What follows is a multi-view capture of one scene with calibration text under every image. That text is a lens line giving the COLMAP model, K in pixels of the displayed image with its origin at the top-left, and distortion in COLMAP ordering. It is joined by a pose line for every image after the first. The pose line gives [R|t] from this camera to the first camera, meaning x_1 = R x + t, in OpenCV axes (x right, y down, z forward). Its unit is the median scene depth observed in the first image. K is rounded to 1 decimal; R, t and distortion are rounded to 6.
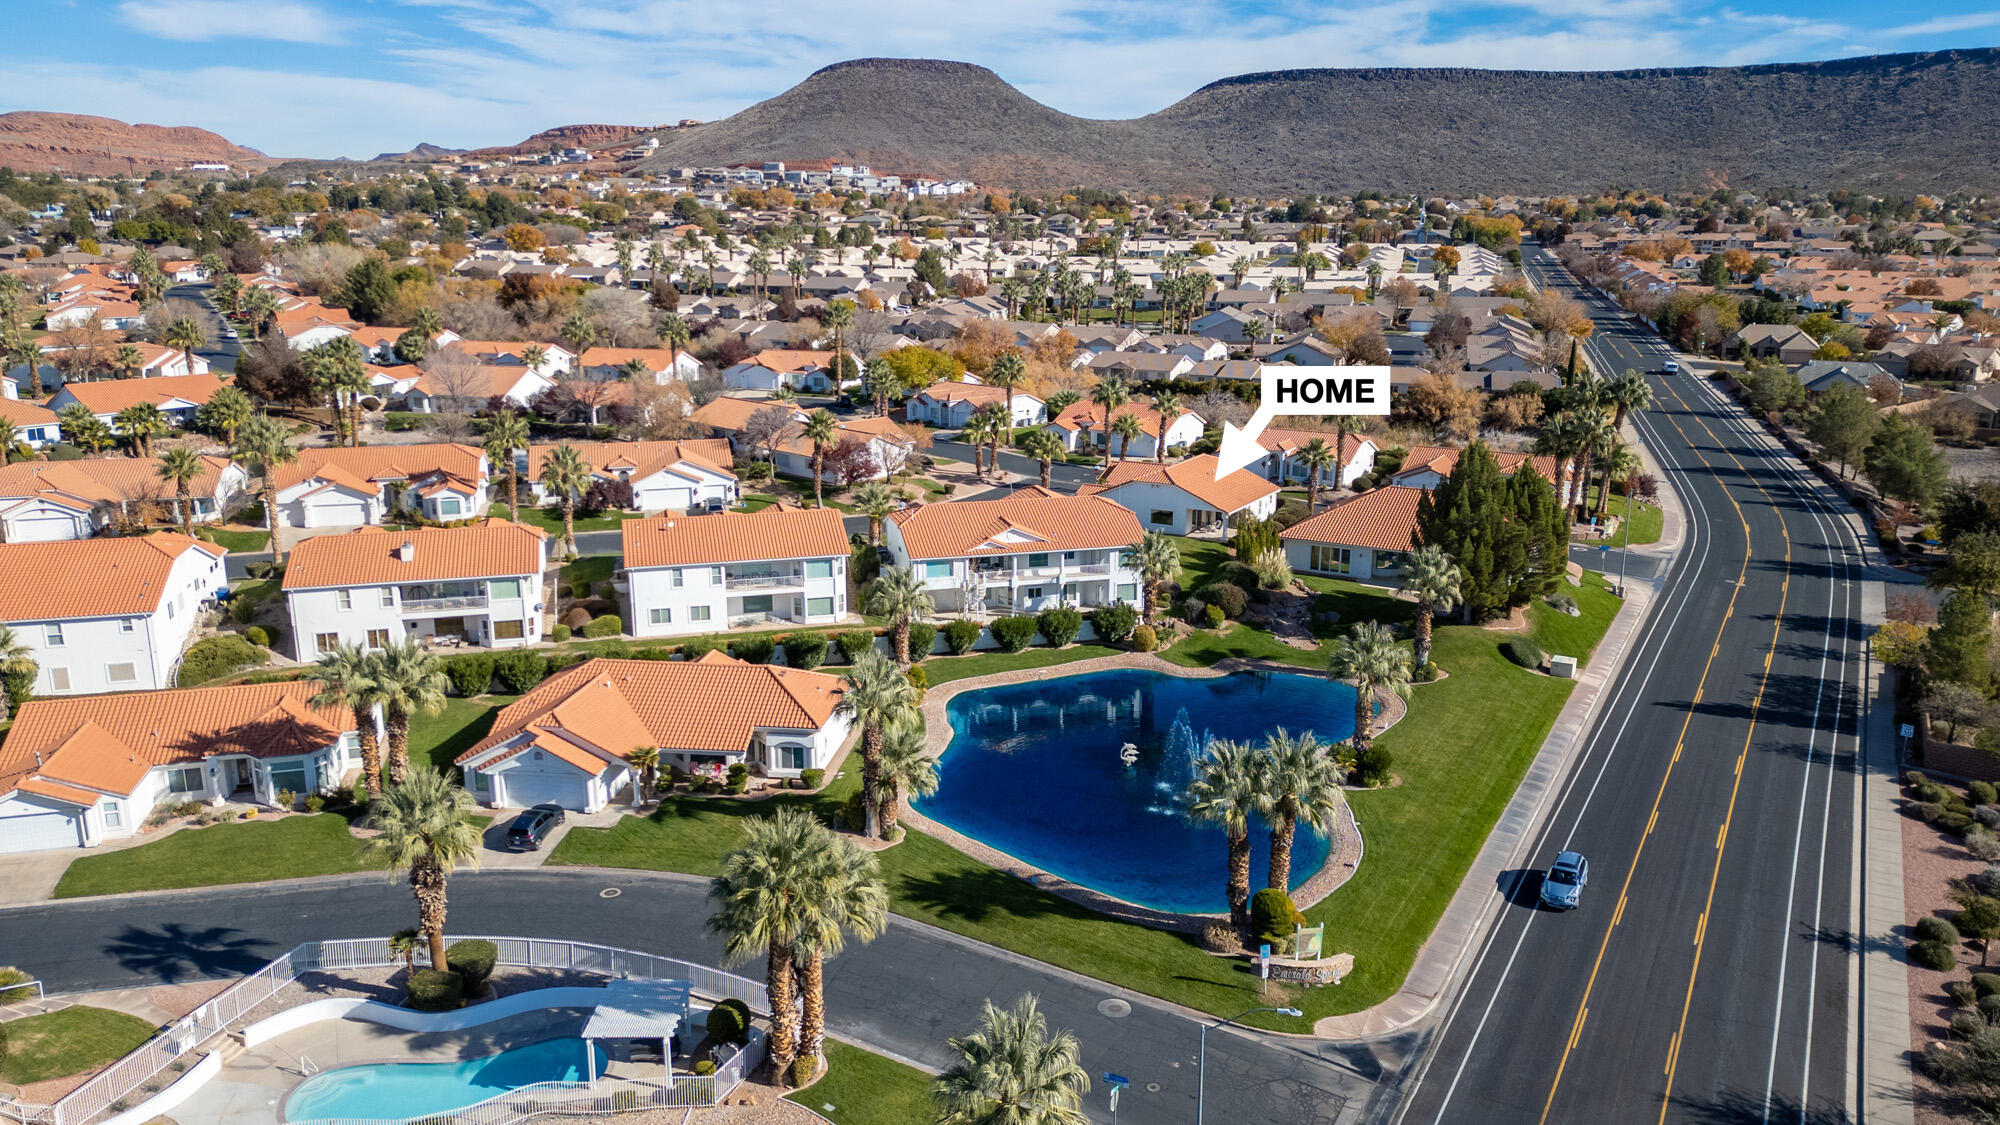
lens RADIAL K [[1407.3, 0, 1000.0], [0, 1407.3, 562.5], [0, 0, 1]] dist [0.093277, -0.103685]
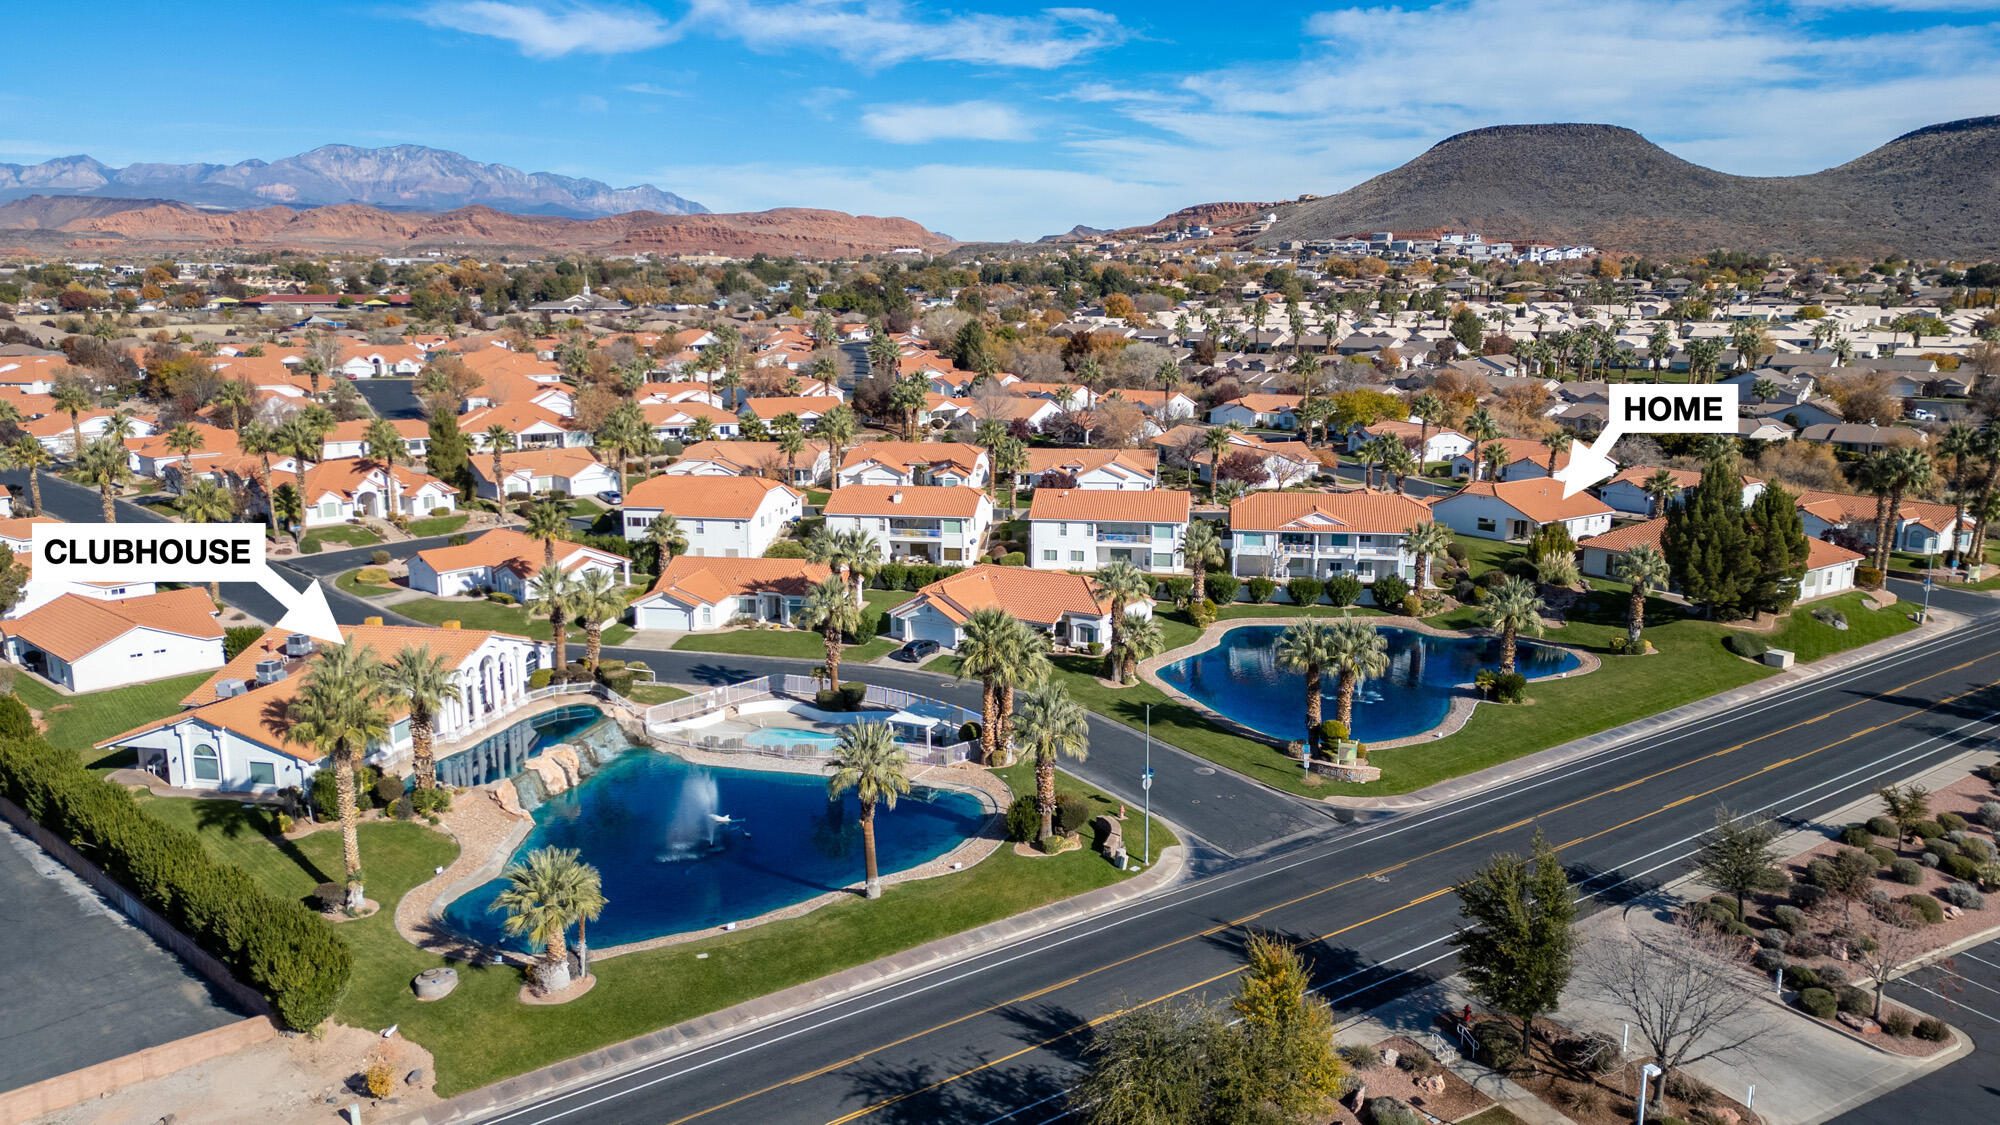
lens RADIAL K [[1407.3, 0, 1000.0], [0, 1407.3, 562.5], [0, 0, 1]] dist [0.093277, -0.103685]
pose [[0.909127, 0.076854, -0.409367, 0.192065], [-0.096261, 0.994990, -0.026979, 0.057599], [0.405243, 0.063933, 0.911971, -0.203766]]
